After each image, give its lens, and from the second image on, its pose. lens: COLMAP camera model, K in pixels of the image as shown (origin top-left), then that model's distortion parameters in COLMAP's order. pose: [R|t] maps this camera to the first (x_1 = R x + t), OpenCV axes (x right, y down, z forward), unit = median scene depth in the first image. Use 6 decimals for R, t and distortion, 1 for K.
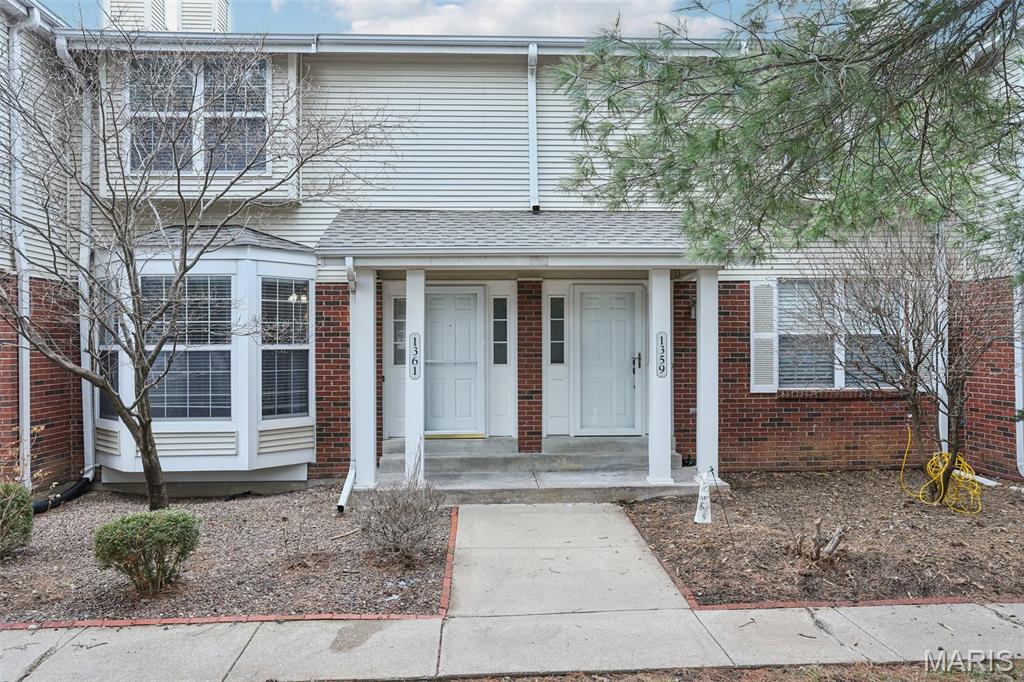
lens RADIAL K [[741.6, 0, 512.0], [0, 741.6, 341.0], [0, 0, 1]] dist [0.002392, 0.002303]
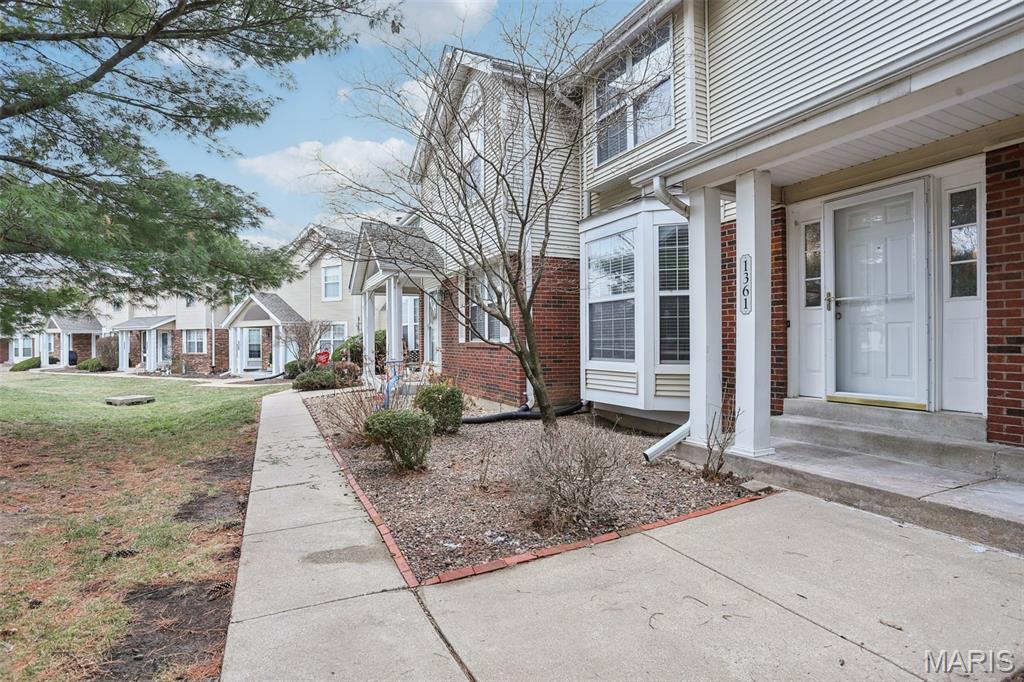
lens RADIAL K [[521.9, 0, 512.0], [0, 521.9, 341.0], [0, 0, 1]] dist [-0.076254, 0.038237]
pose [[0.369686, -0.001889, -0.929155, 0.261815], [0.006746, 0.999977, 0.000651, 0.072729], [0.929132, -0.006508, 0.369690, 0.542365]]
